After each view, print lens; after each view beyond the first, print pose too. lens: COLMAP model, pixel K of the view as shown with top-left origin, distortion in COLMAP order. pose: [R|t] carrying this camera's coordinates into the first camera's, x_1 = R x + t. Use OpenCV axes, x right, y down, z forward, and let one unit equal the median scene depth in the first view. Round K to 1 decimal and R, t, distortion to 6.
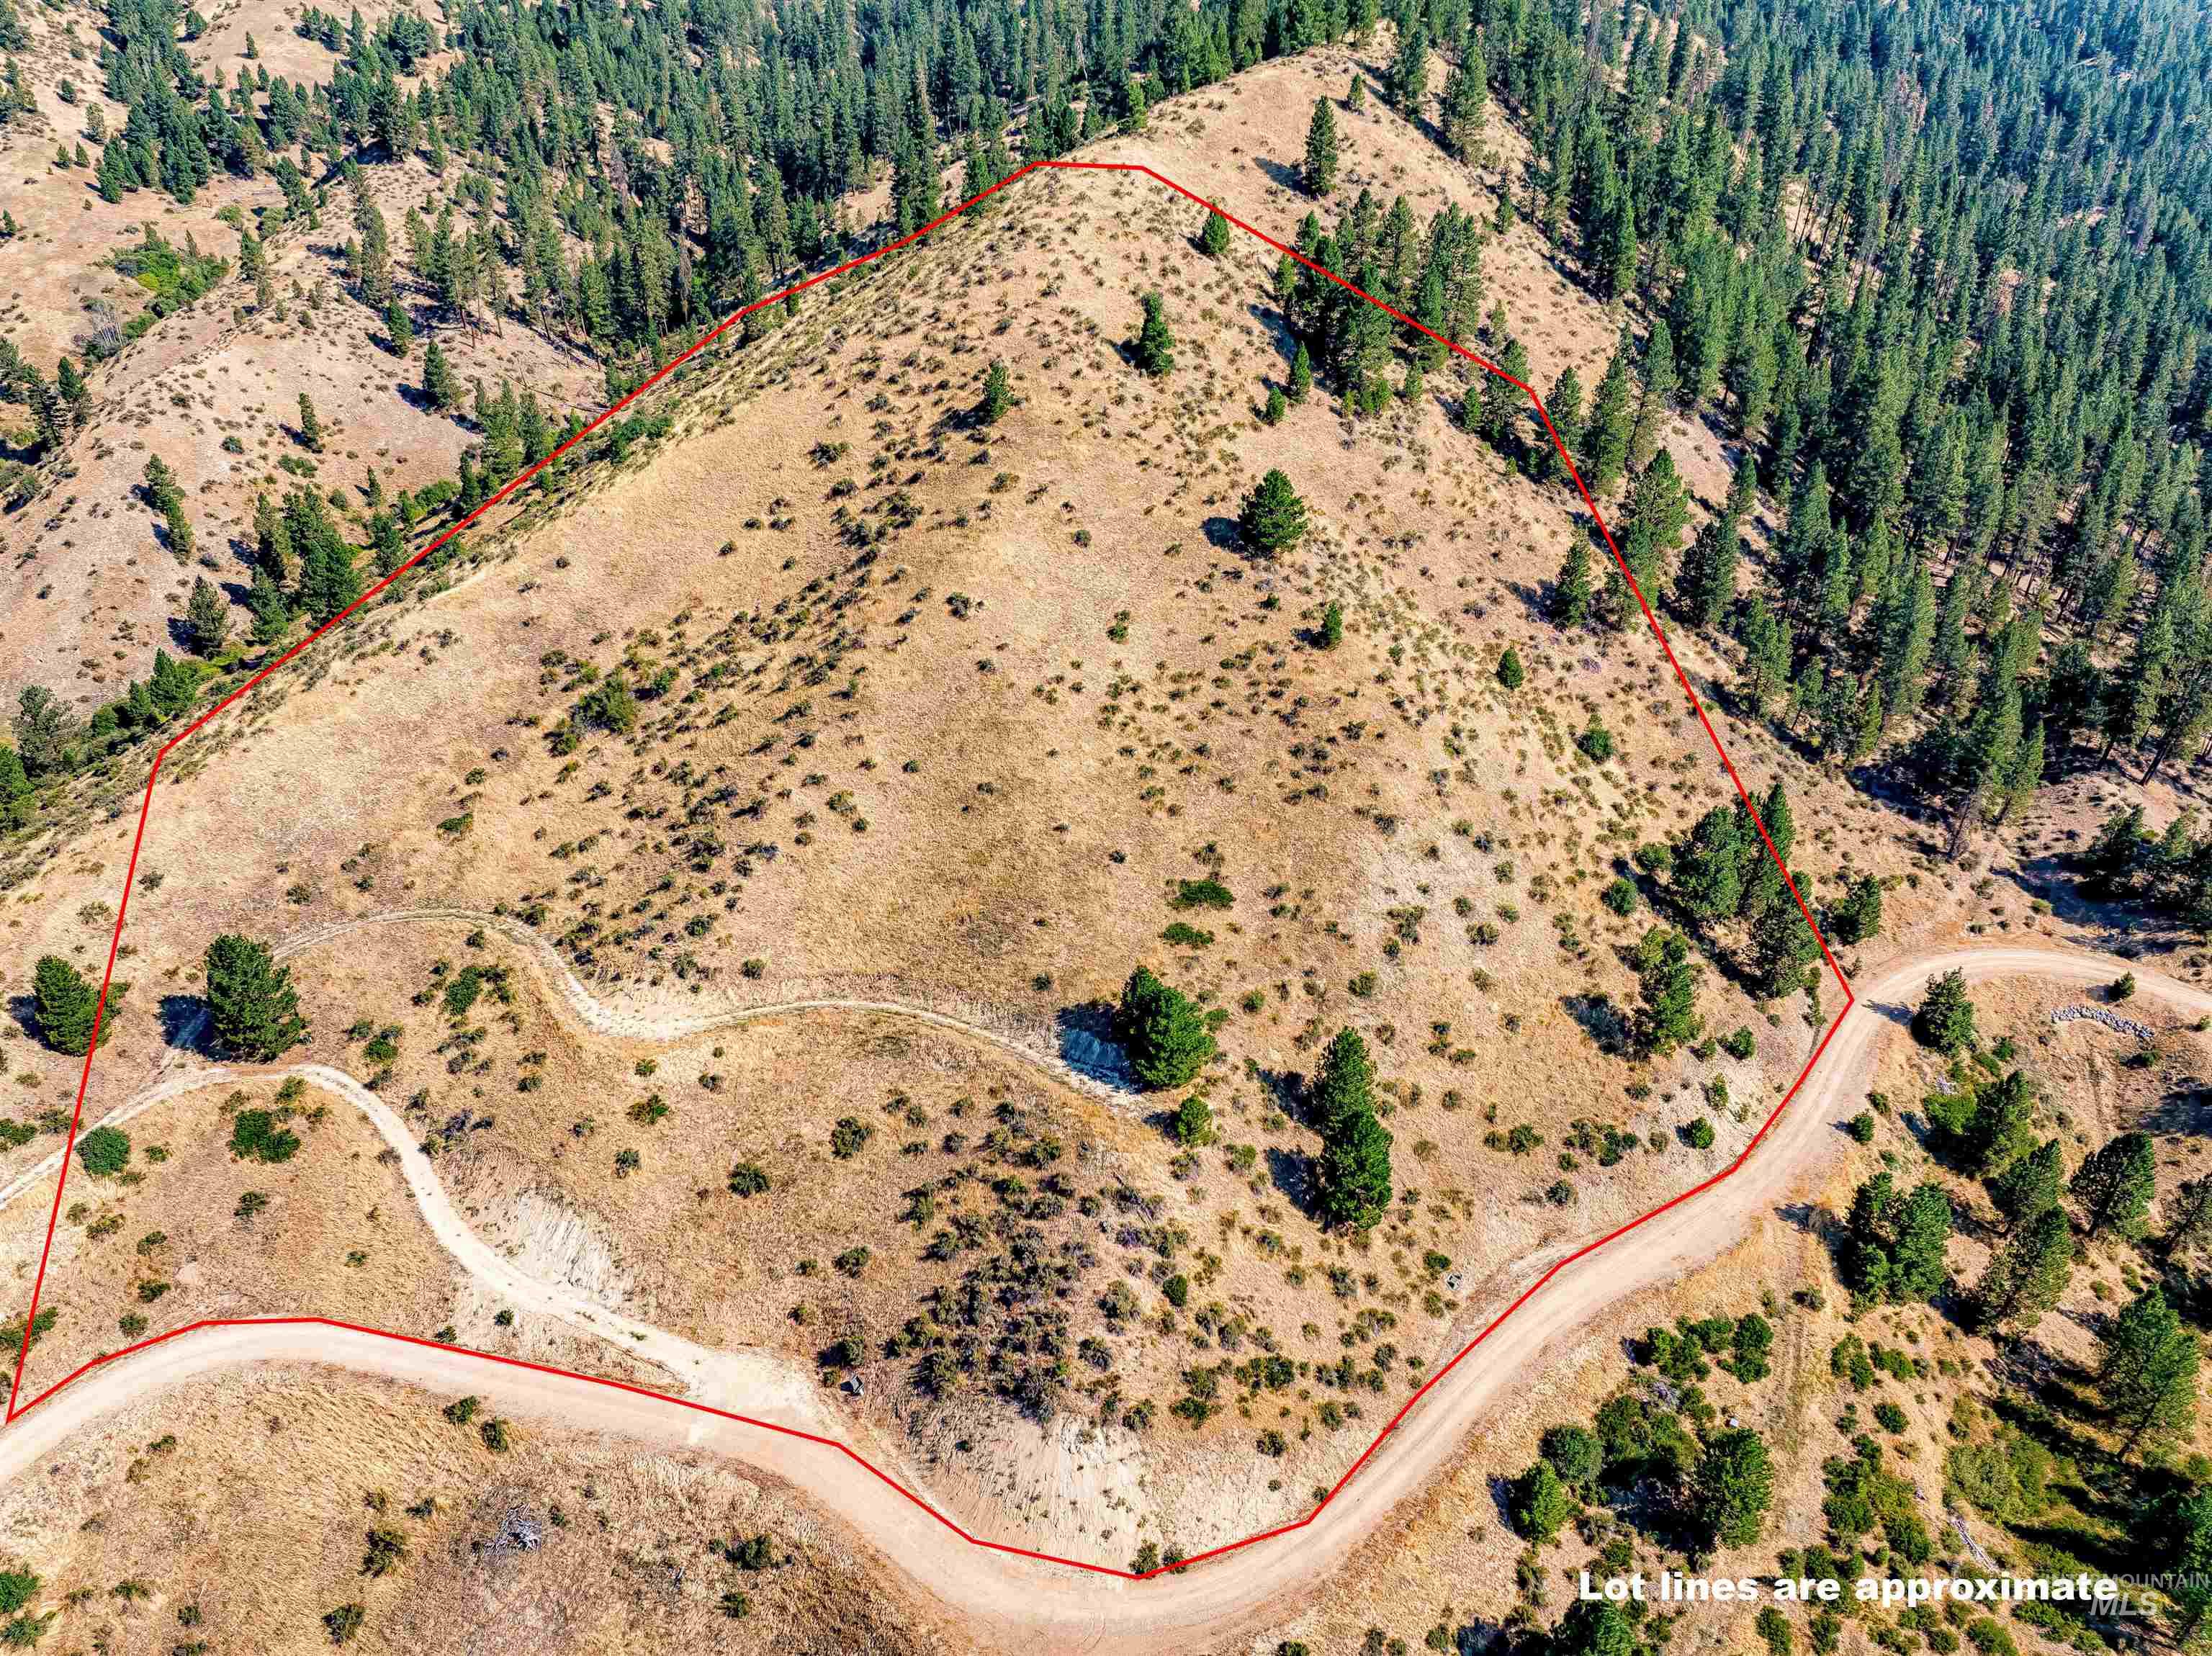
lens RADIAL K [[1560.2, 0, 1104.8], [0, 1560.2, 824.5], [0, 0, 1]] dist [-0.035390, -0.001061]
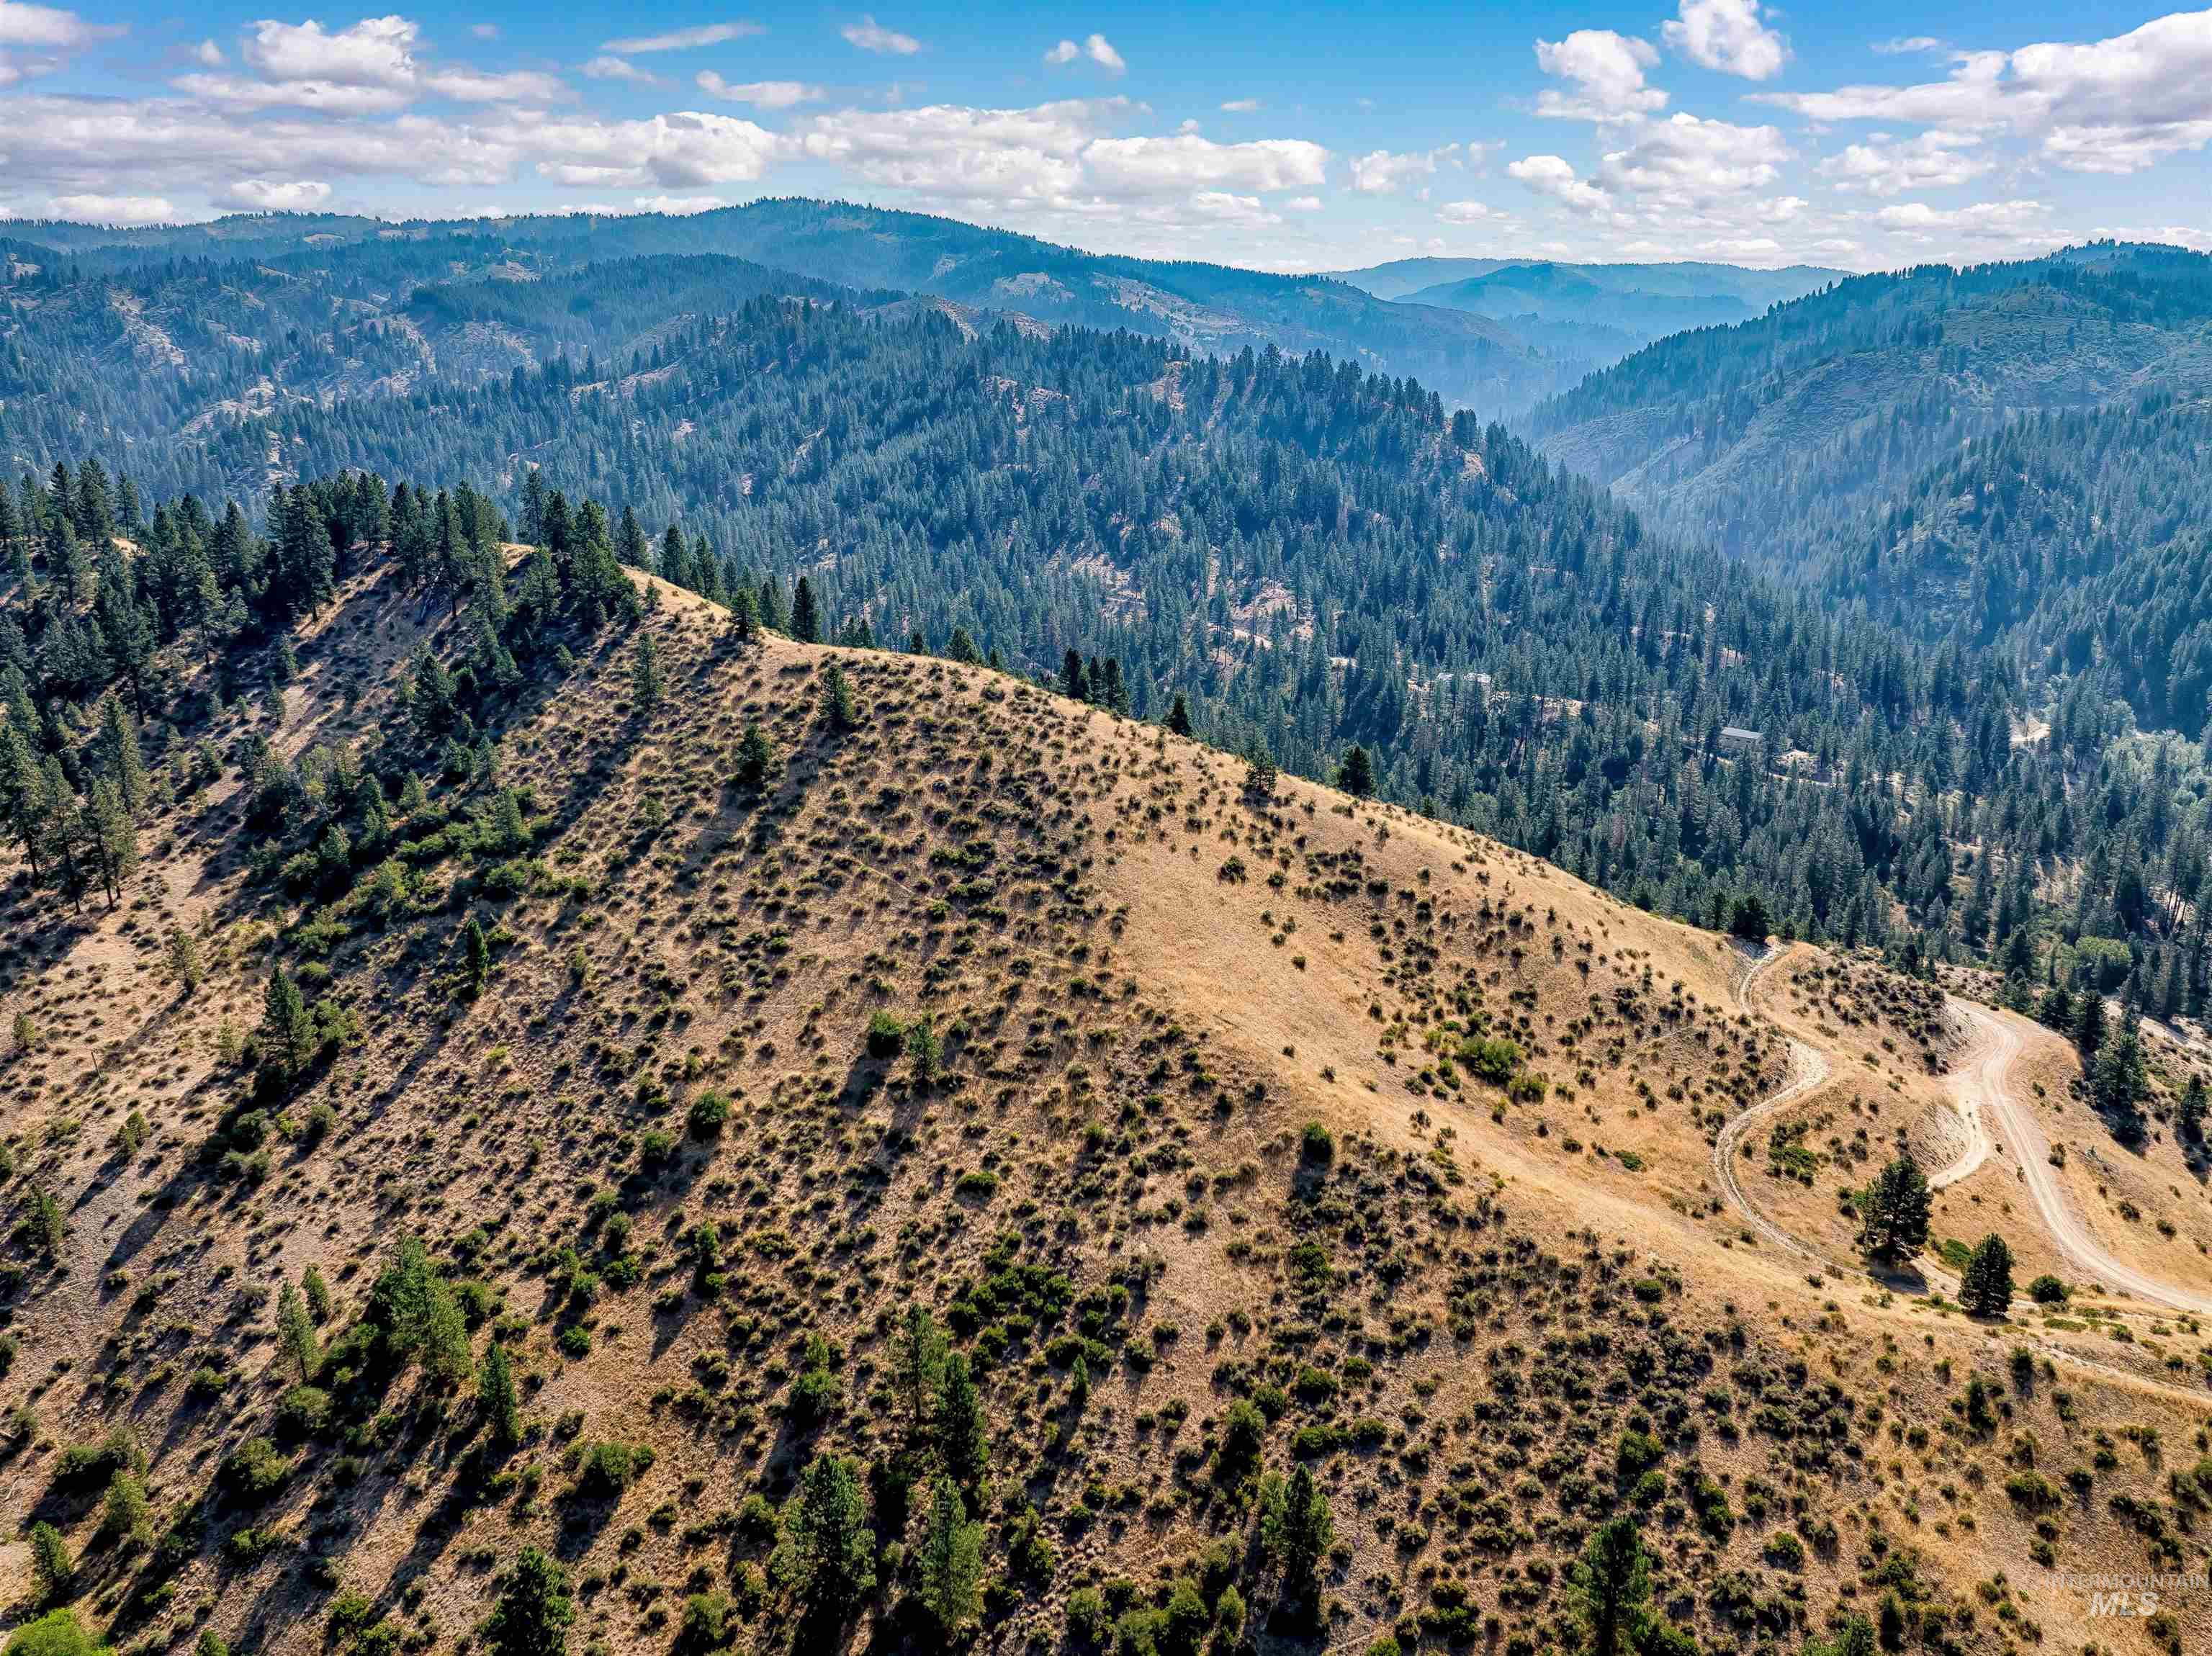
lens RADIAL K [[1514.1, 0, 1106.0], [0, 1514.1, 828.0], [0, 0, 1]] dist [-0.034351, 0.003262]
pose [[0.037505, -0.279034, 0.959549, -1.607931], [0.529125, 0.820114, 0.217806, -0.723698], [-0.847715, 0.499552, 0.178402, 1.141608]]
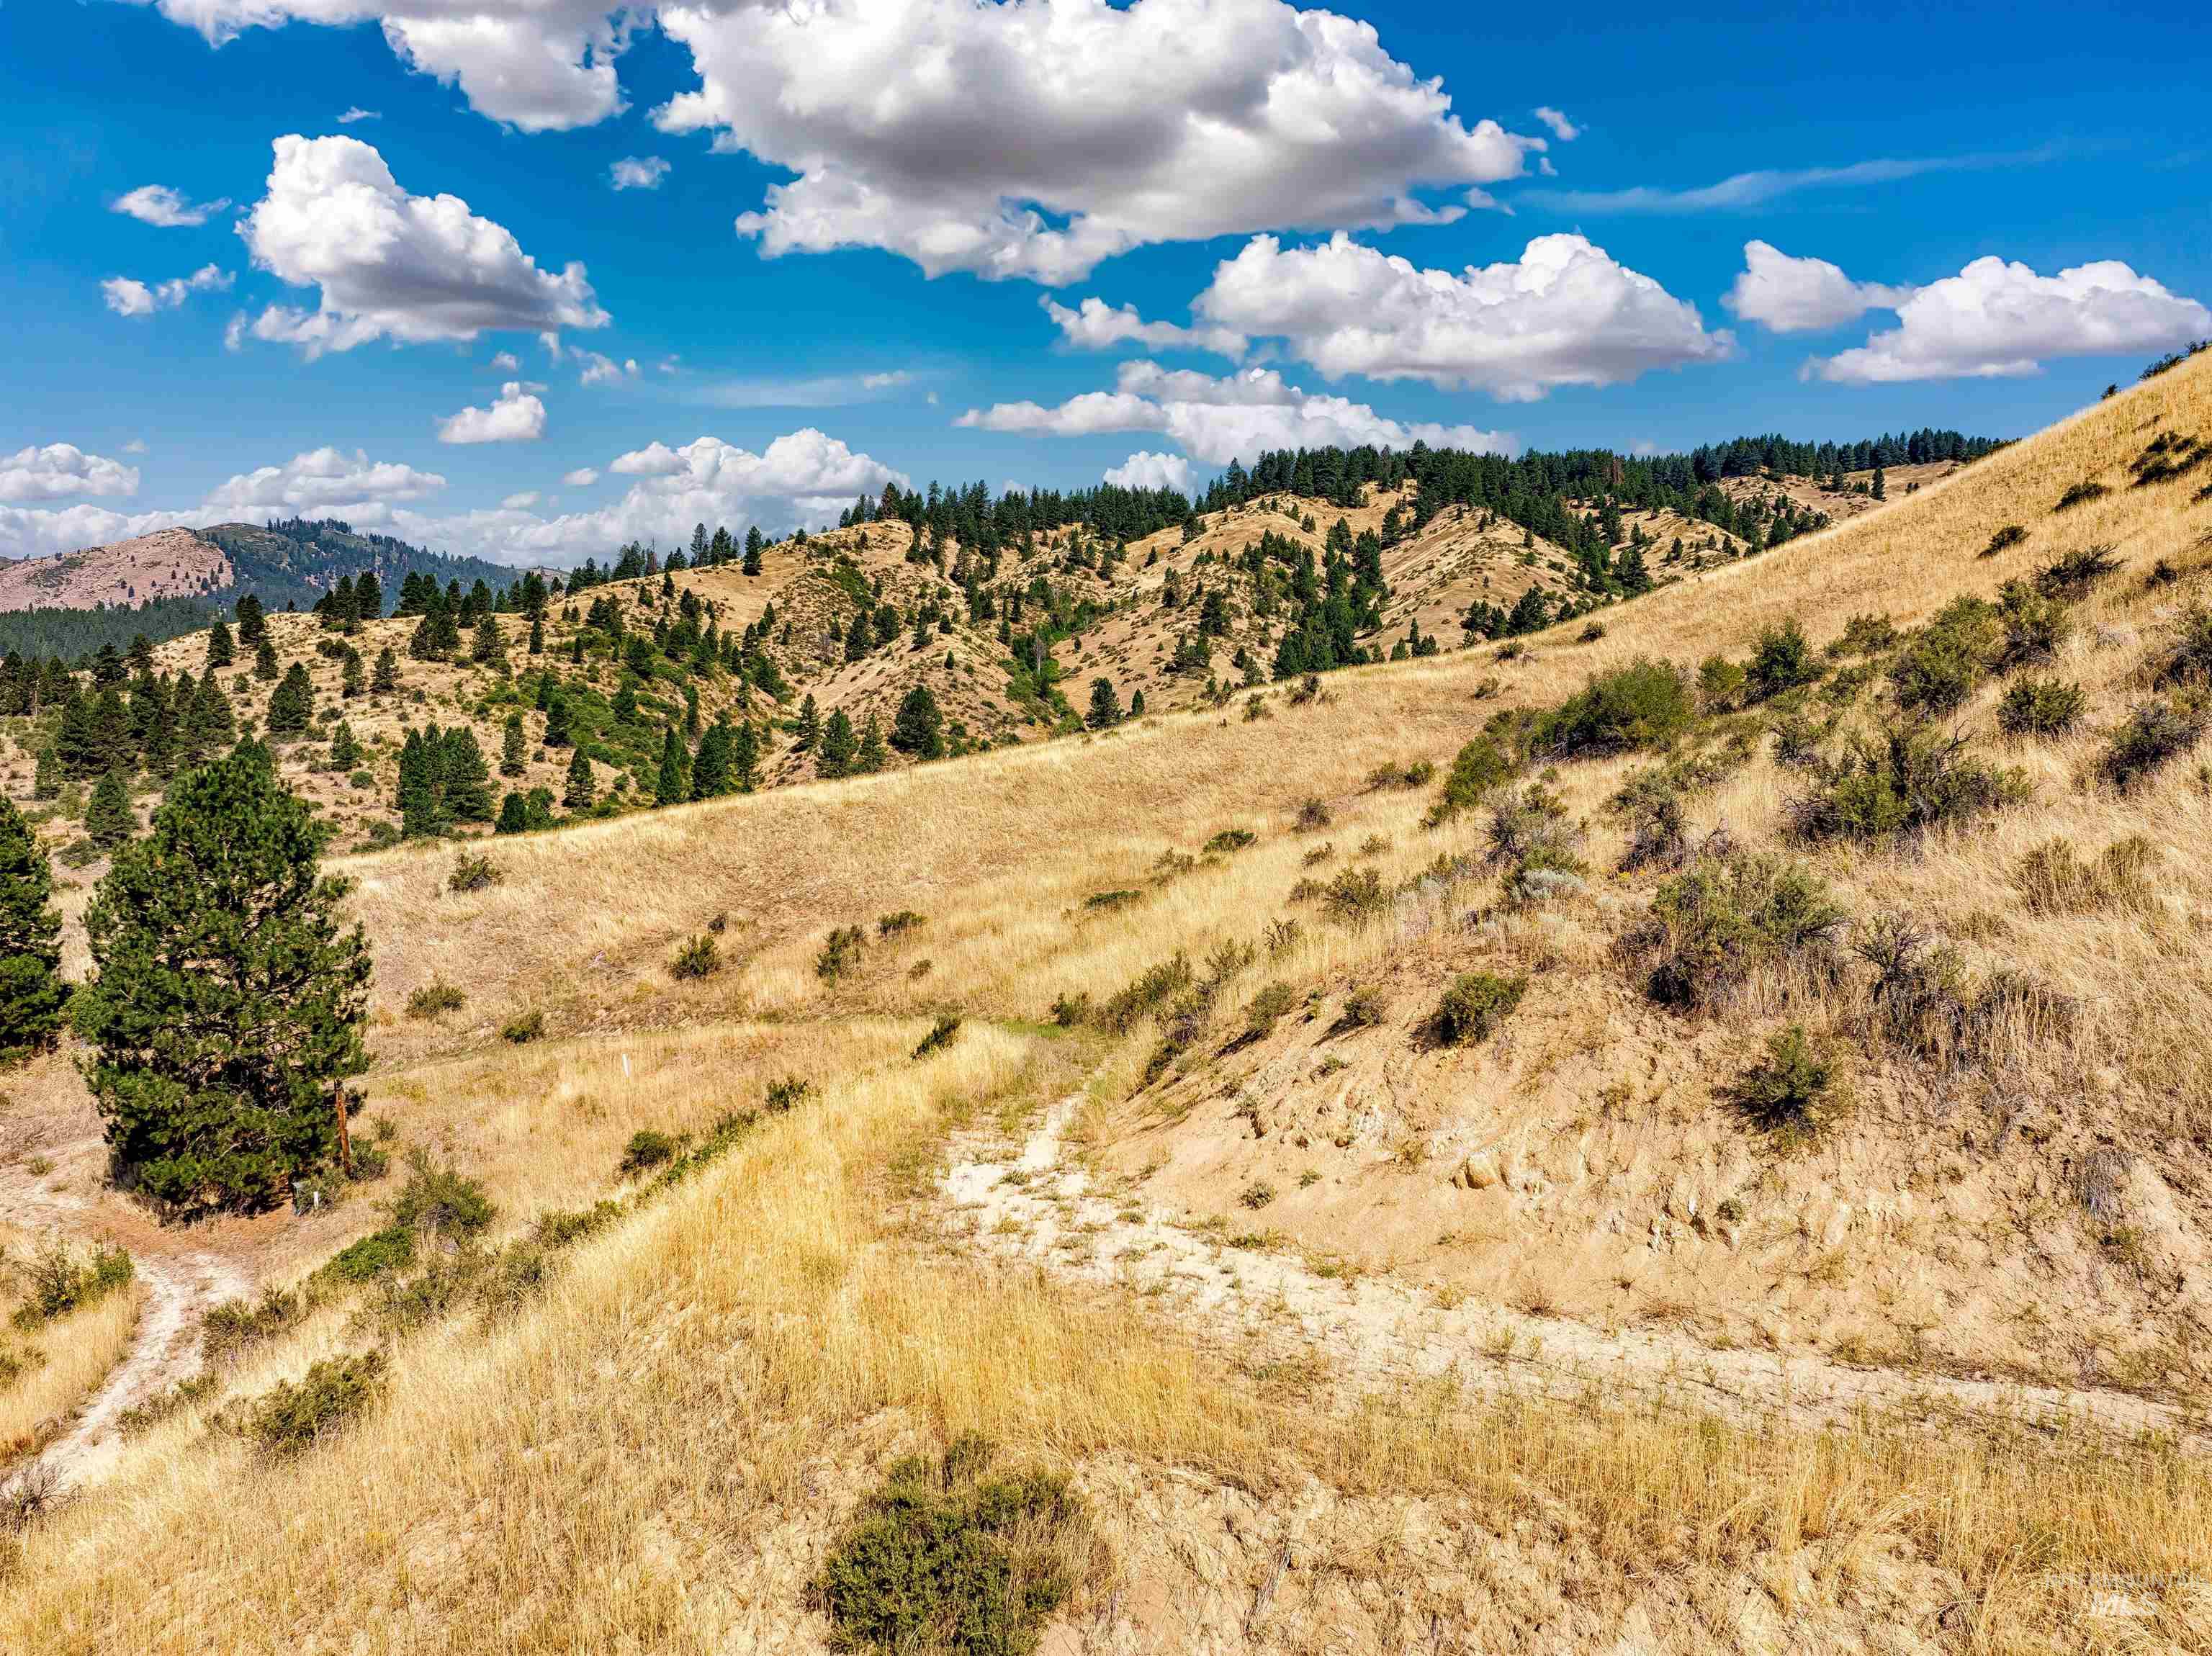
lens RADIAL K [[1549.2, 0, 1106.0], [0, 1549.2, 828.0], [0, 0, 1]] dist [-0.007808, -0.060514]
pose [[0.771959, 0.022945, -0.635258, -0.221014], [-0.336308, 0.862774, -0.377516, 0.138060], [0.539422, 0.505069, 0.673743, 0.850939]]
